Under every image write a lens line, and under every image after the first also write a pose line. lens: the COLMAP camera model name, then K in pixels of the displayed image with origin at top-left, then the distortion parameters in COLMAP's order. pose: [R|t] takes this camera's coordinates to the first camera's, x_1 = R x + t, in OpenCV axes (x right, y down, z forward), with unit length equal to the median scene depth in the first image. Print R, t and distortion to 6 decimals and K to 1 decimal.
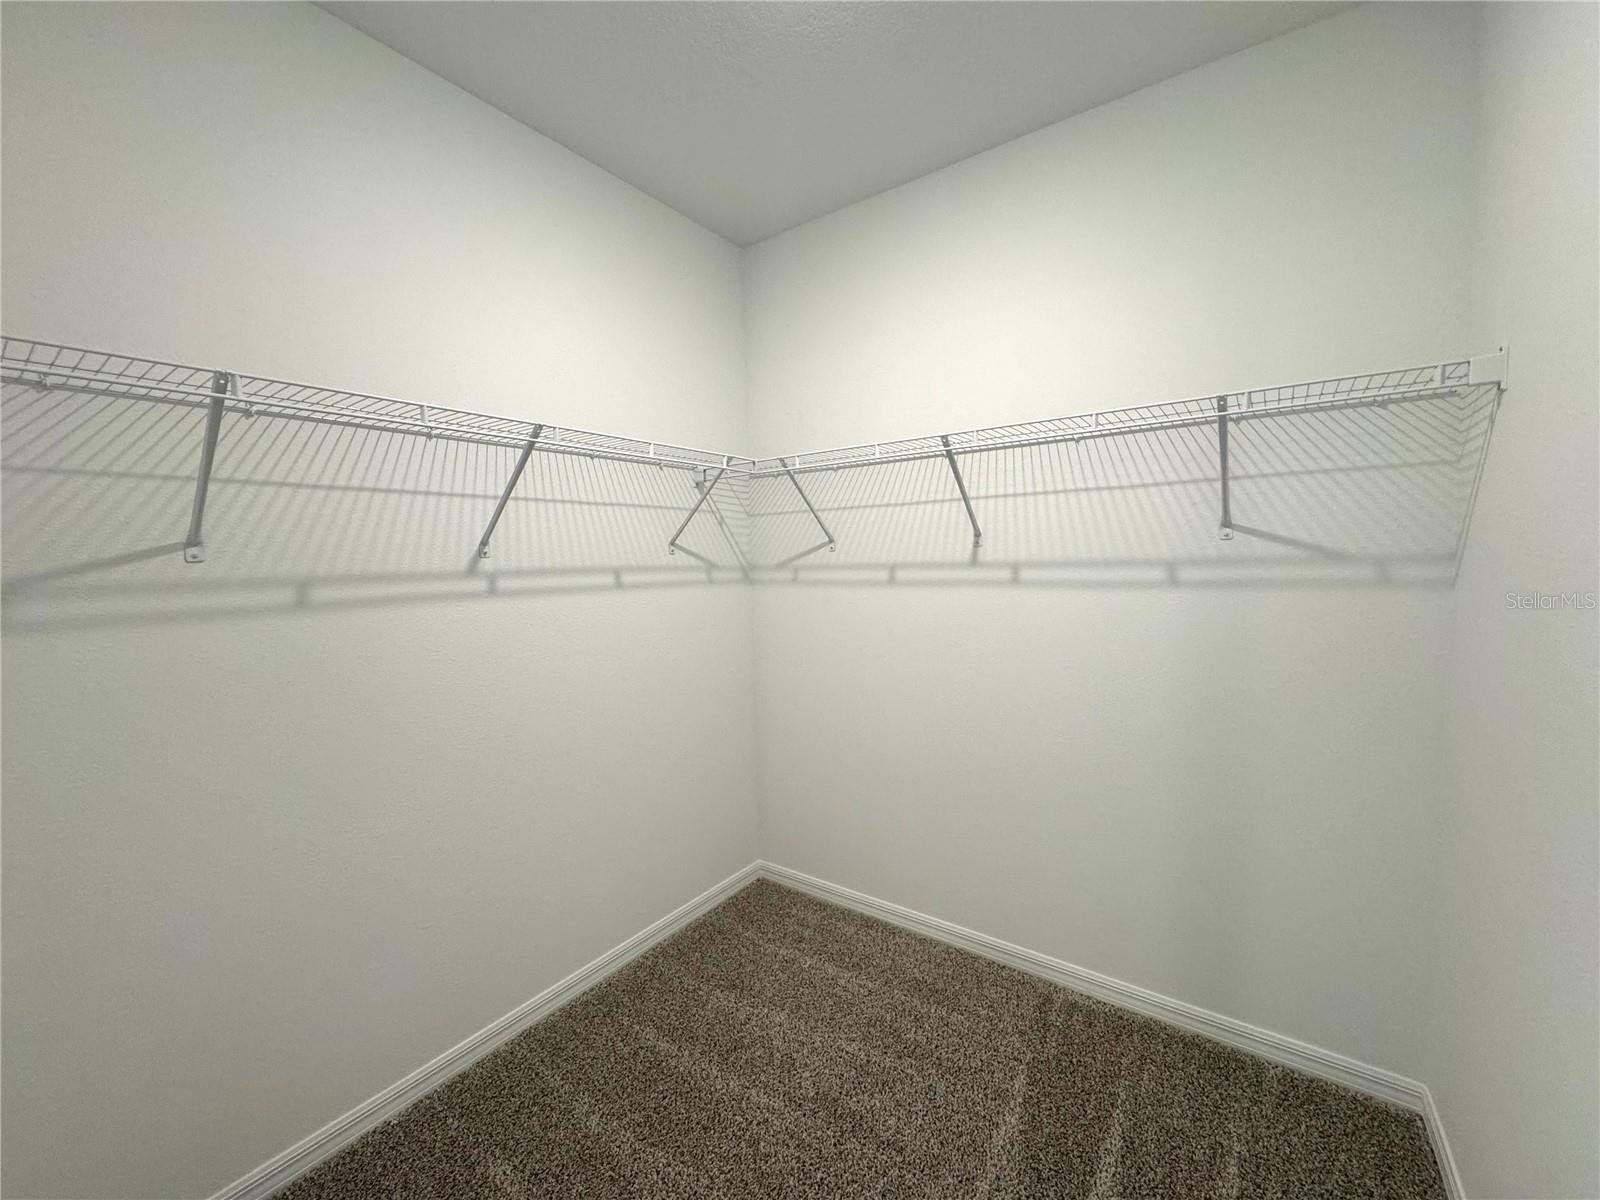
lens RADIAL K [[639.1, 0, 796.8], [0, 639.1, 599.7], [0, 0, 1]] dist [-0.003648, 0.000469]
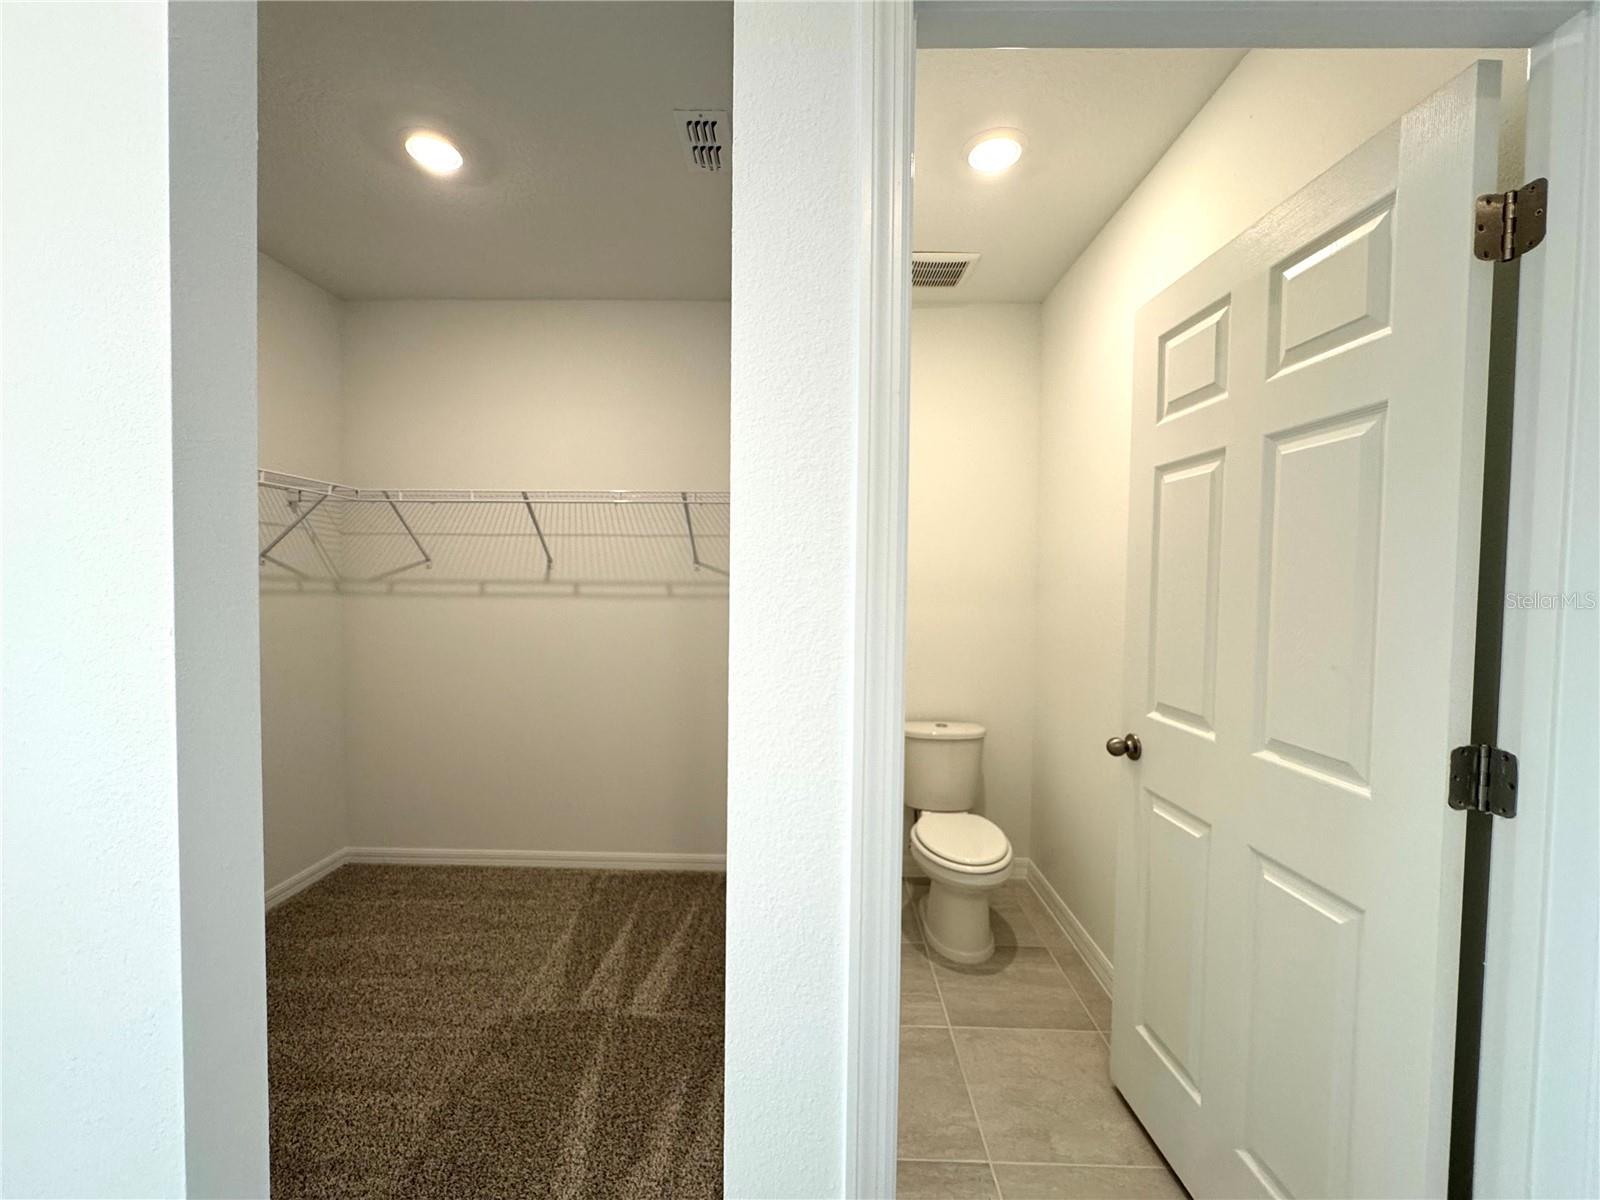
lens RADIAL K [[639.1, 0, 799.6], [0, 639.1, 597.7], [0, 0, 1]] dist [-0.003648, 0.000469]
pose [[0.816520, 0.015512, 0.577109, -0.076080], [0.009223, 0.999161, -0.039906, 0.038963], [-0.577244, 0.037907, 0.815691, -0.442517]]
